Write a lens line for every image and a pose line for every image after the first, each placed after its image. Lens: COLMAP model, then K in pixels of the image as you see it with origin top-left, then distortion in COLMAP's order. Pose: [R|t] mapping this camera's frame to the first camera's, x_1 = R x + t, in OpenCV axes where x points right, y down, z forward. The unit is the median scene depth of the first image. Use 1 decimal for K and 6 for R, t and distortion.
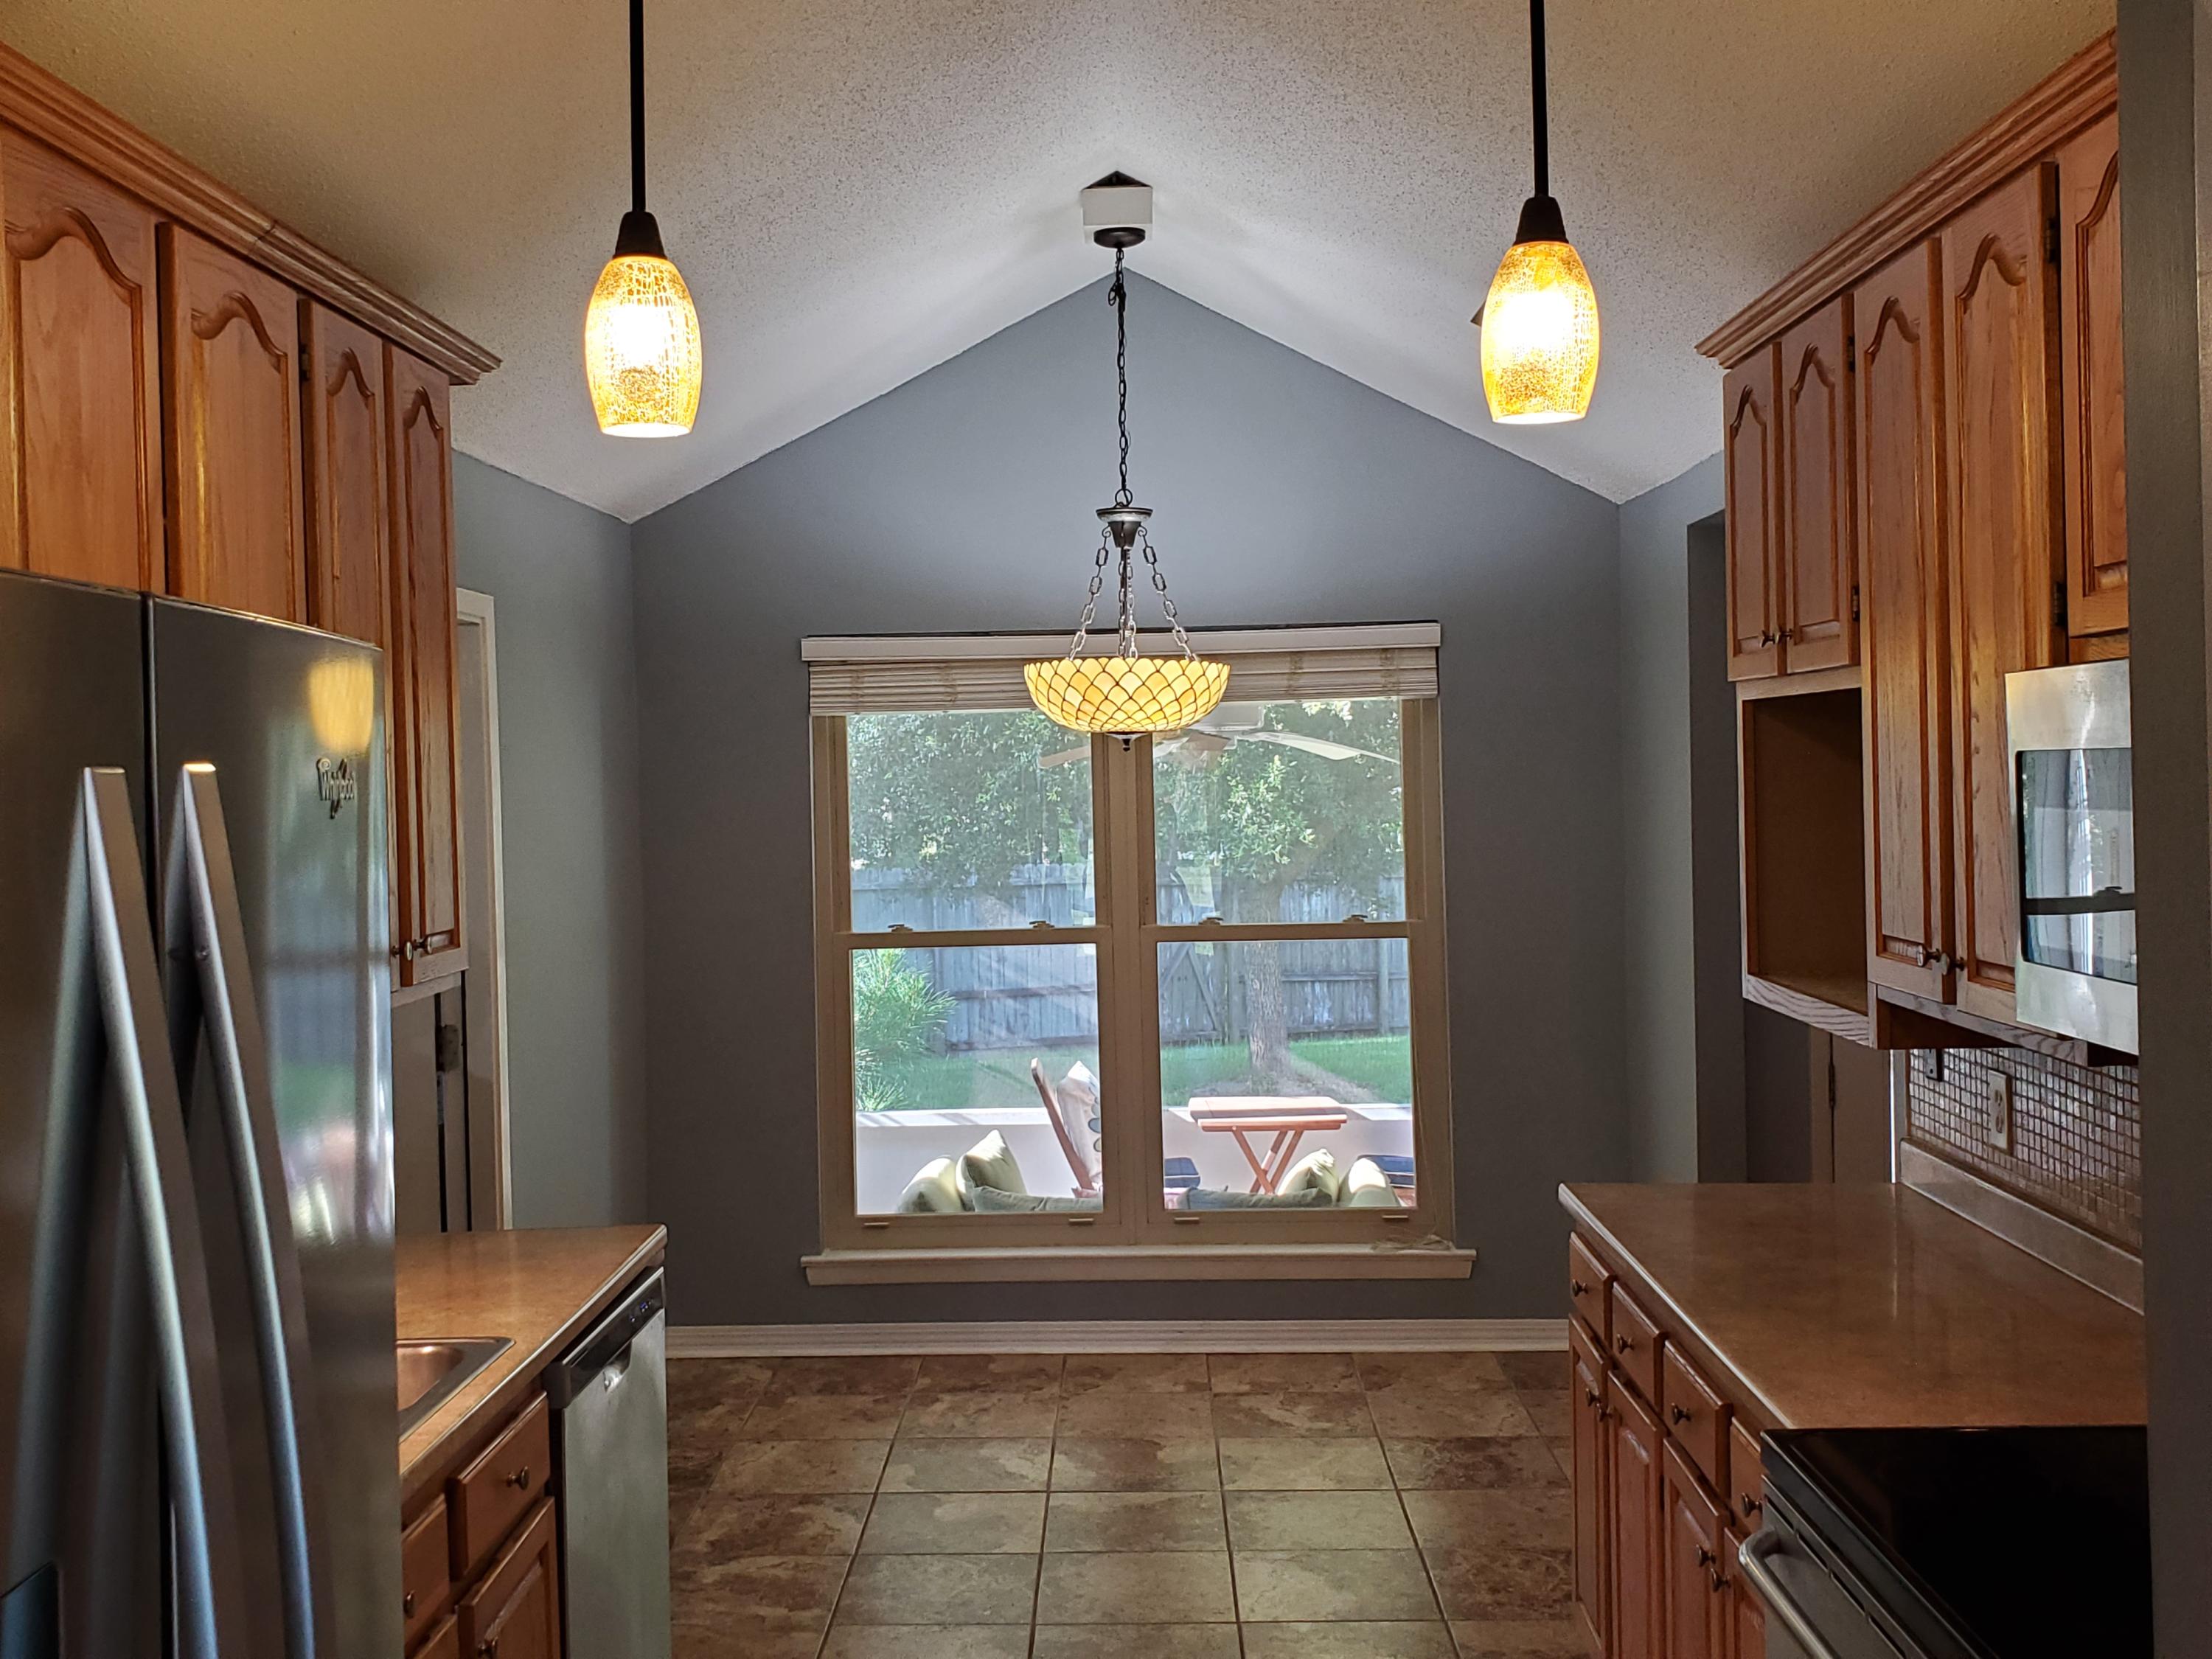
lens RADIAL K [[2276.2, 0, 1003.9], [0, 2276.2, 754.1], [0, 0, 1]] dist [0.012608, 0.000000]
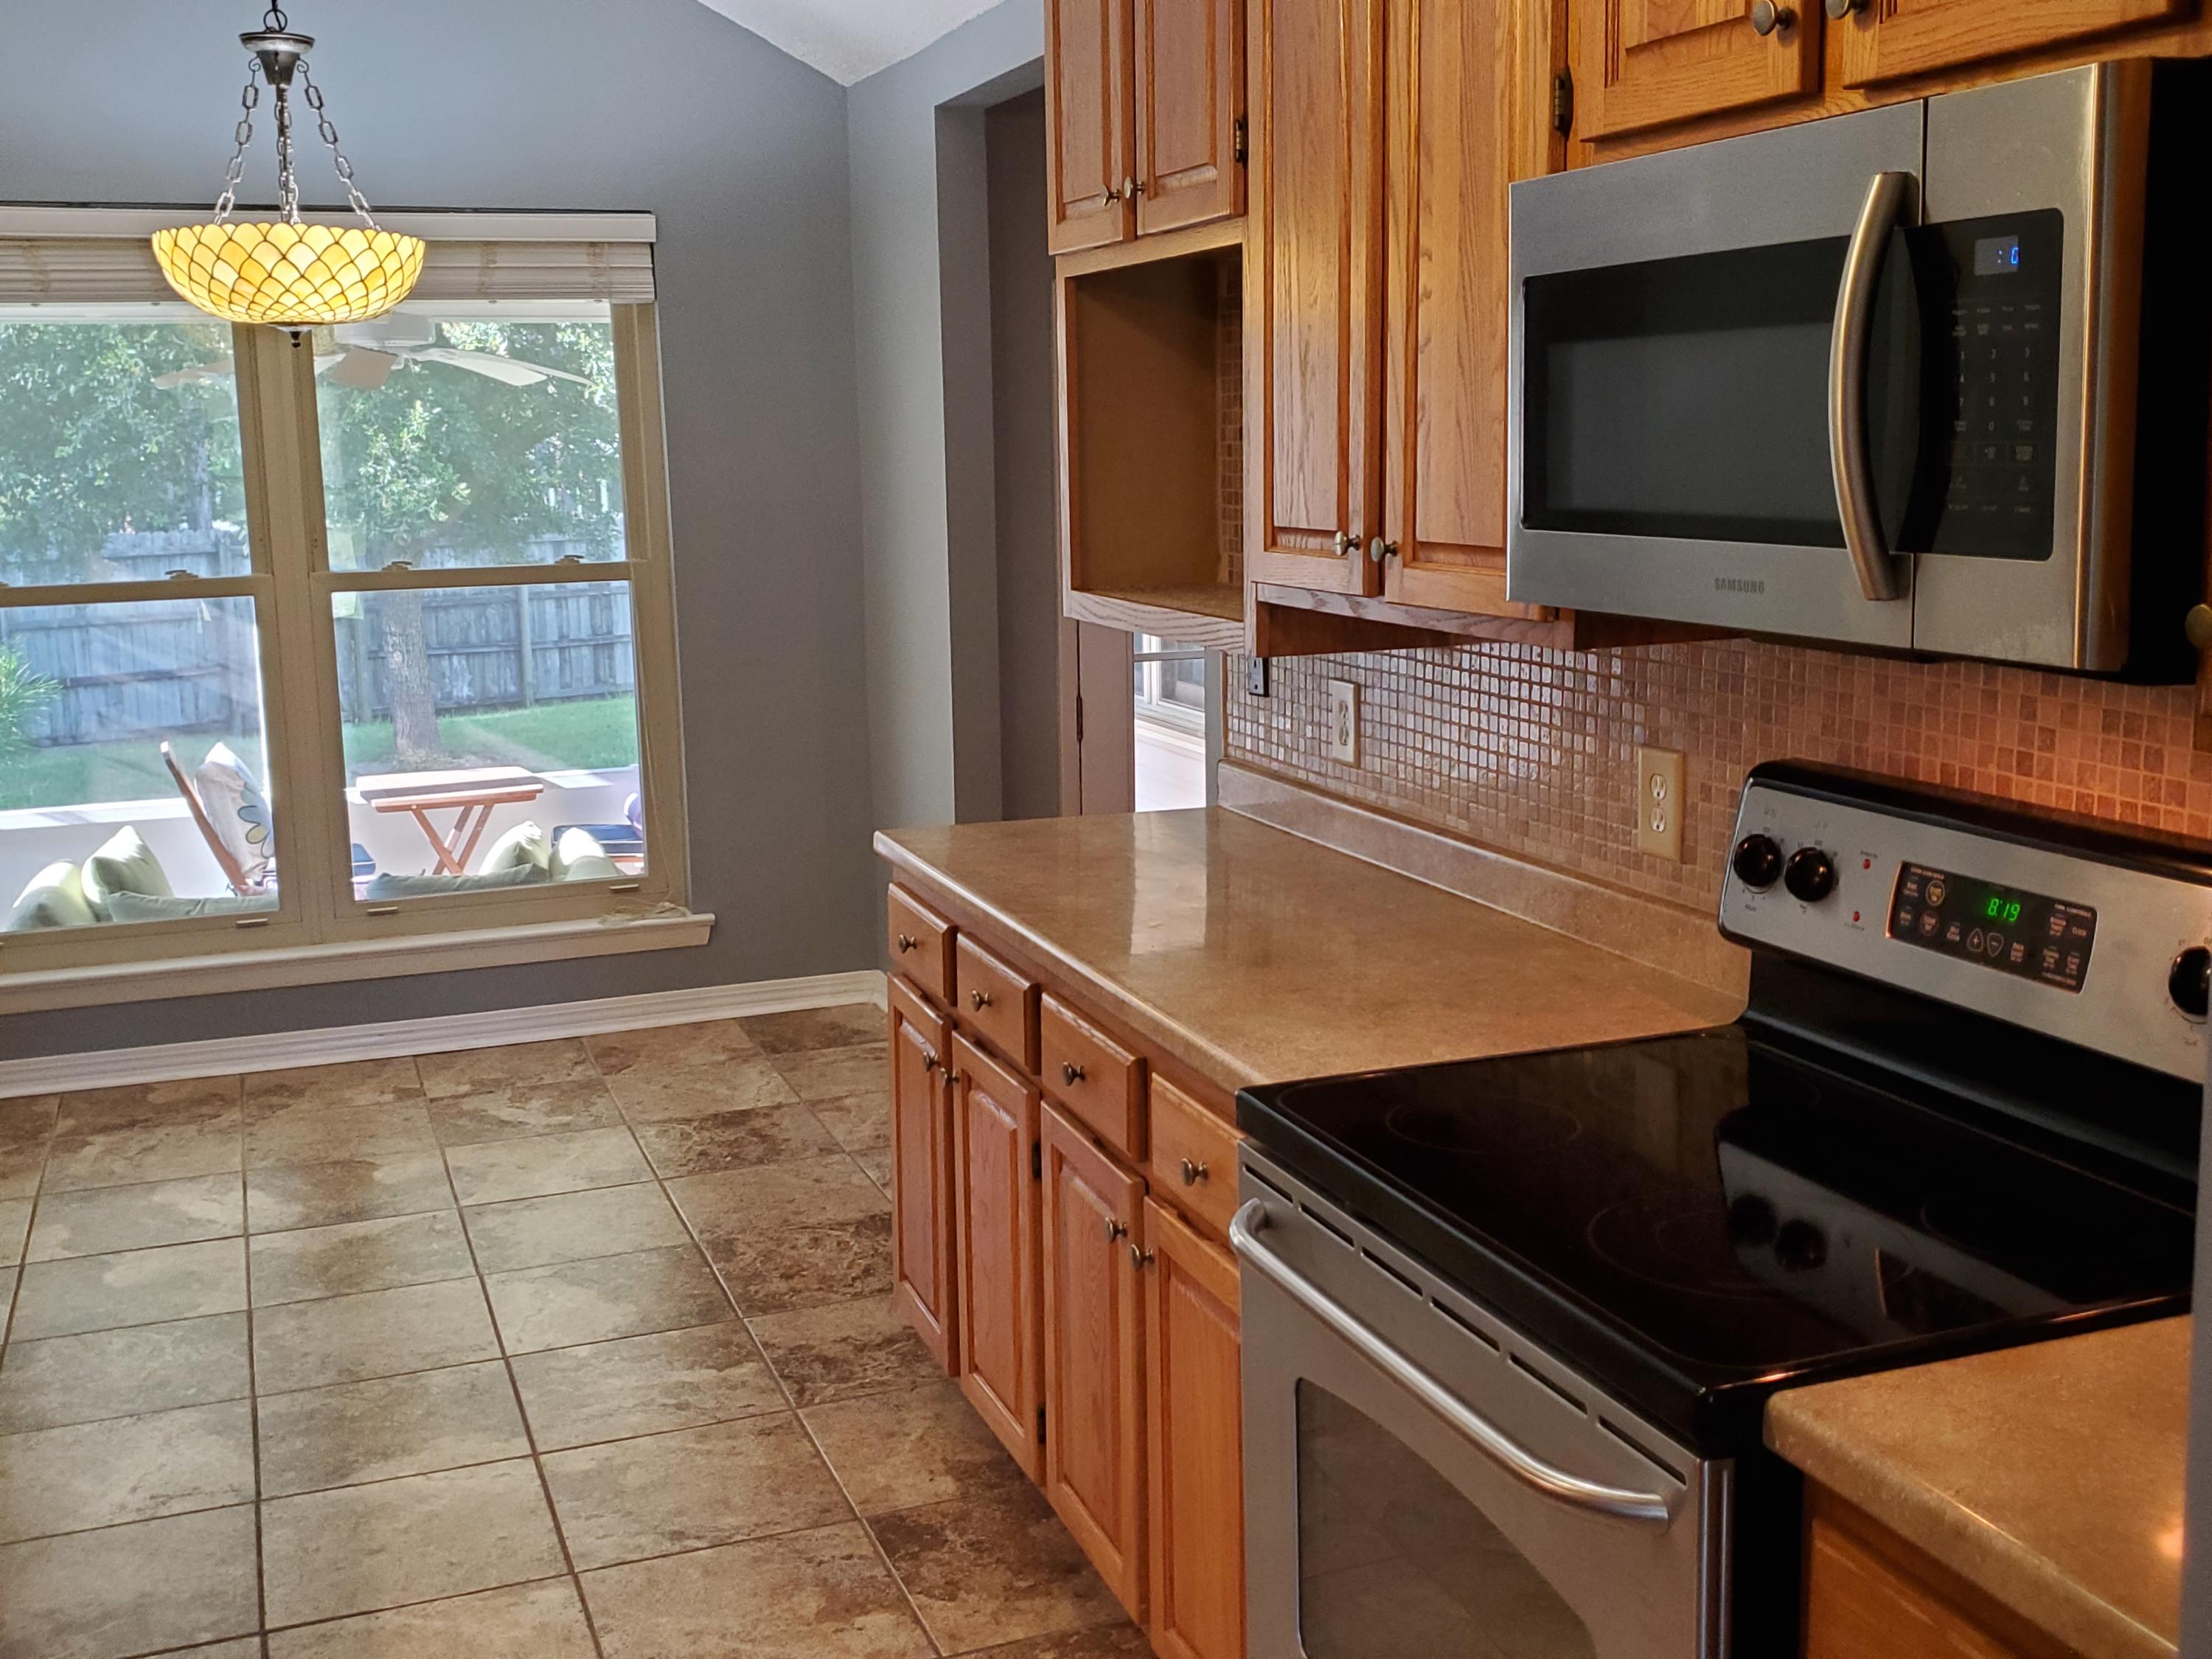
lens RADIAL K [[2276.2, 0, 1085.2], [0, 2276.2, 810.9], [0, 0, 1]] dist [0.012608, 0.000000]
pose [[0.914138, -0.062146, 0.400612, -0.025779], [-0.005414, 0.986221, 0.165343, 0.026558], [-0.405368, -0.153315, 0.901205, 0.135403]]
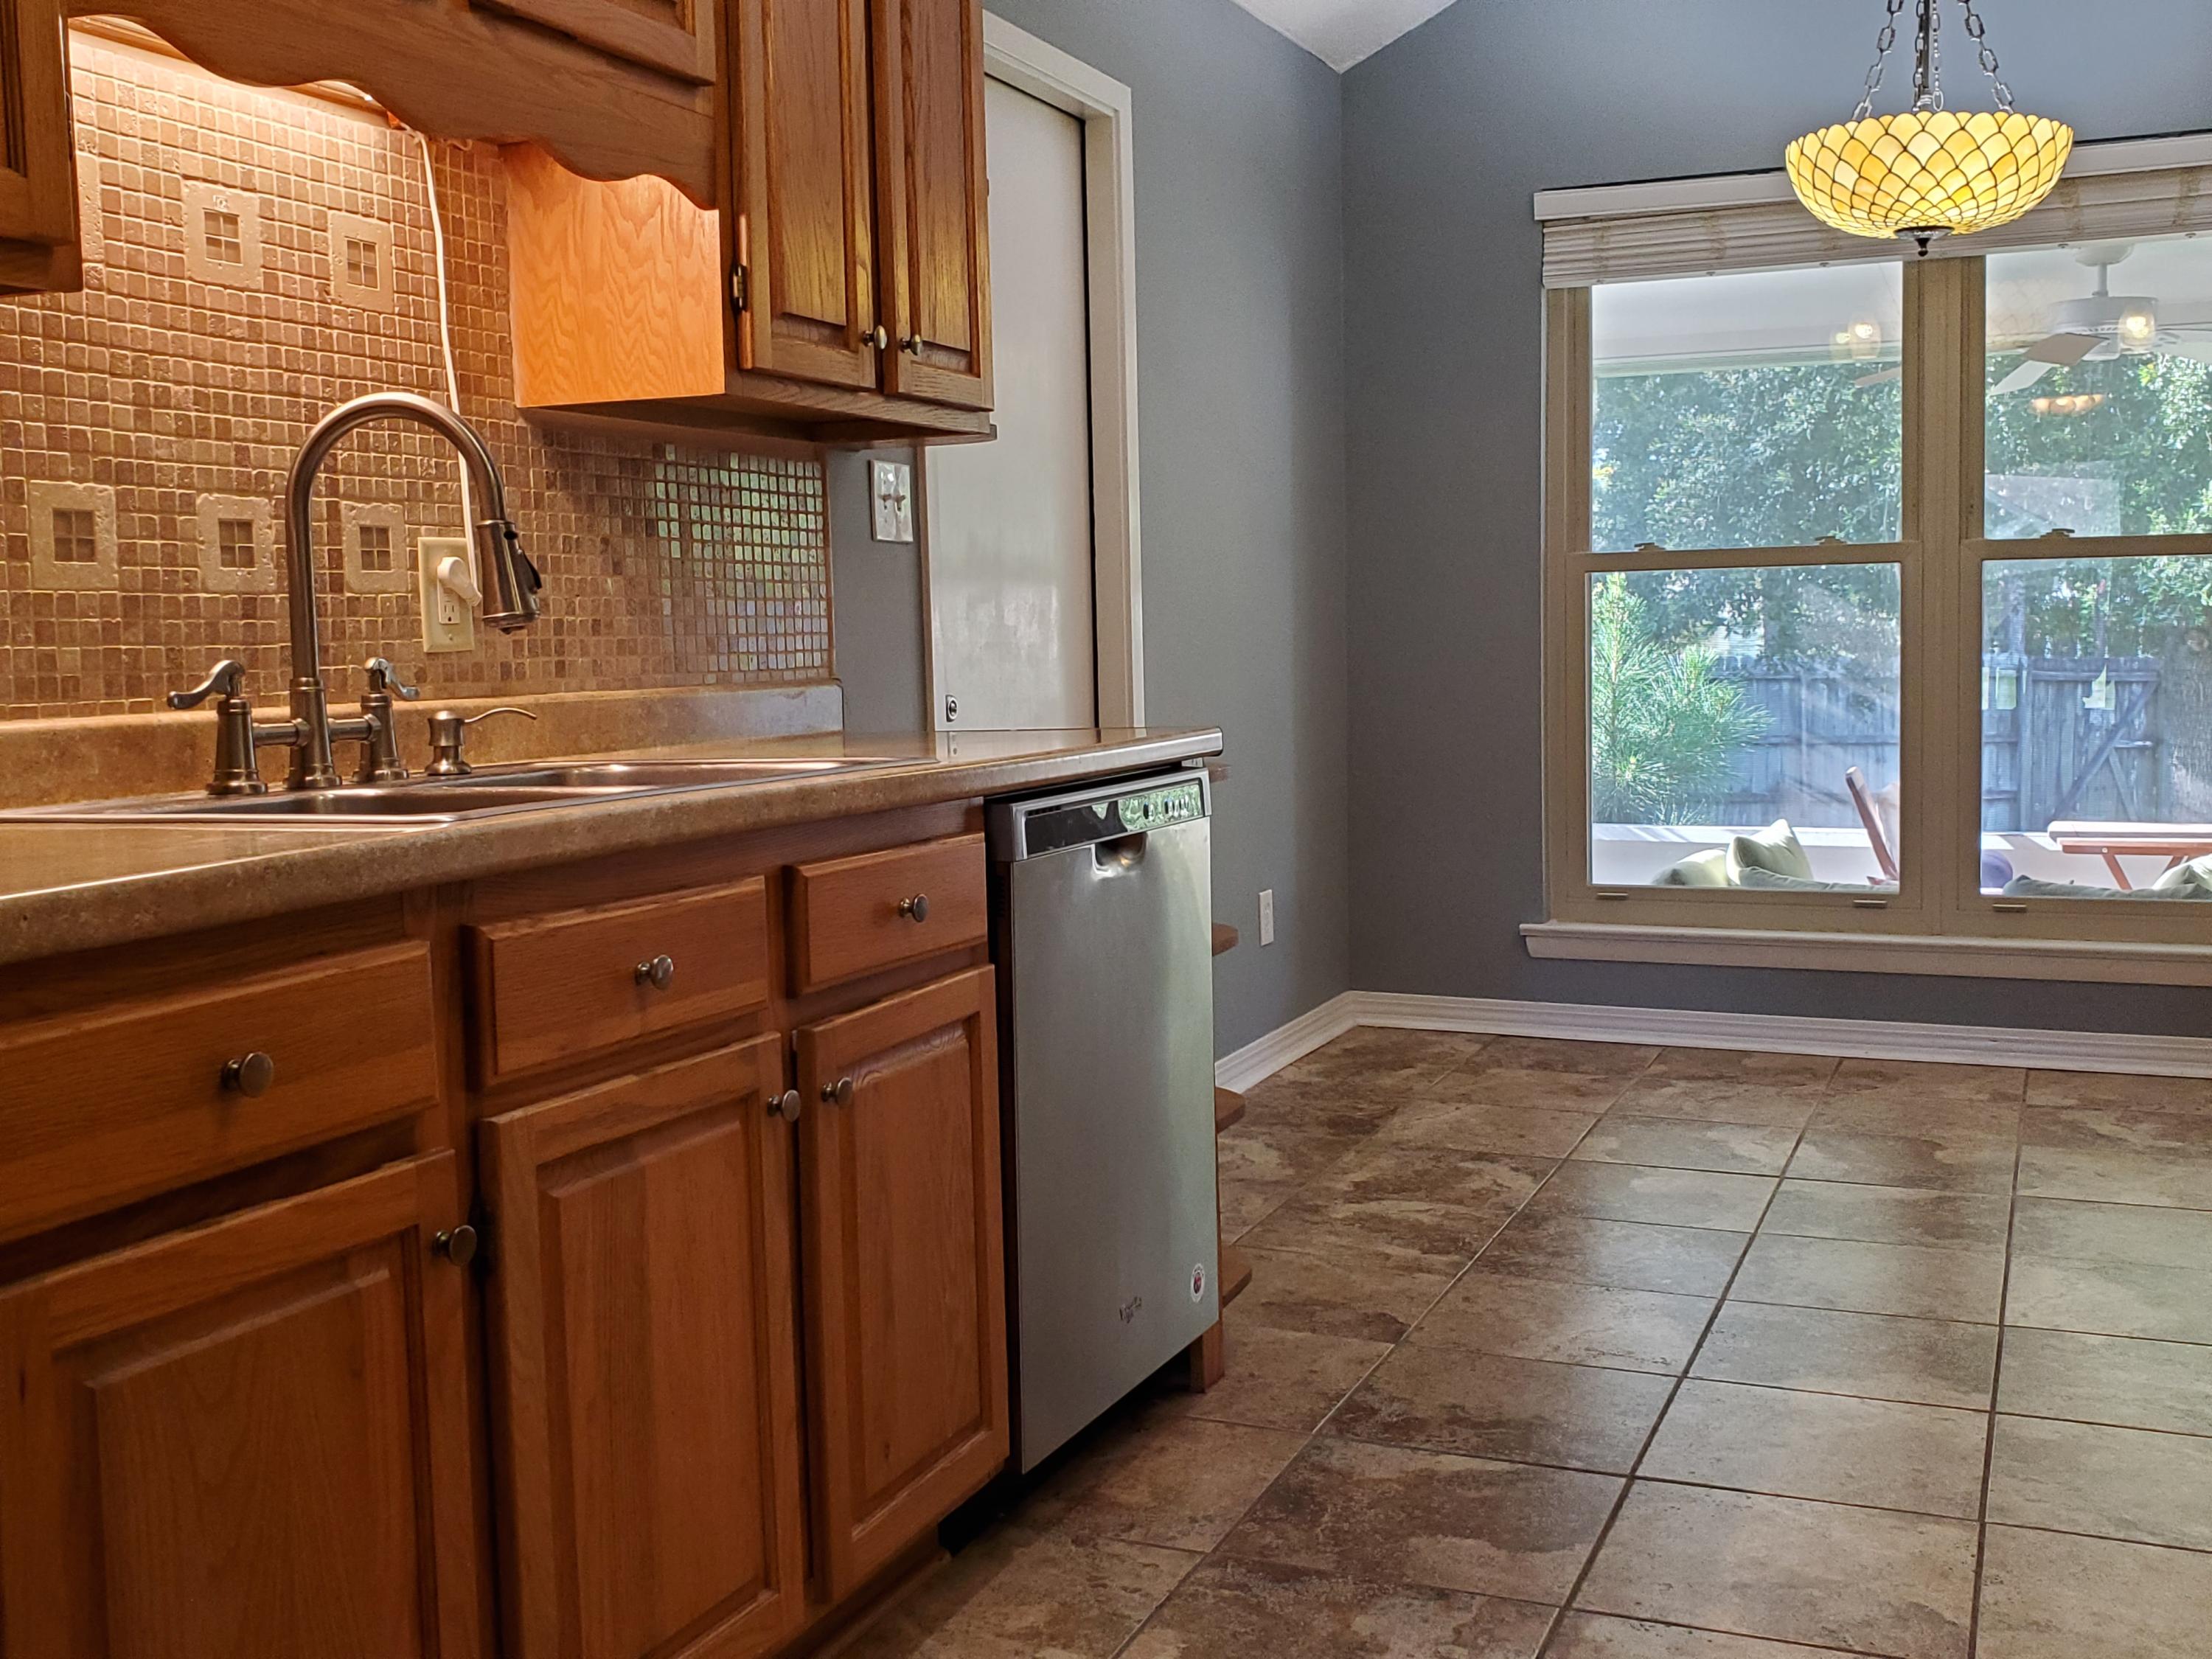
lens RADIAL K [[2276.2, 0, 1051.5], [0, 2276.2, 765.8], [0, 0, 1]] dist [0.012608, 0.000000]
pose [[0.935307, 0.031492, -0.352433, 0.058395], [-0.003980, 0.996905, 0.078518, 0.116642], [0.353815, -0.072035, 0.932537, 0.165095]]
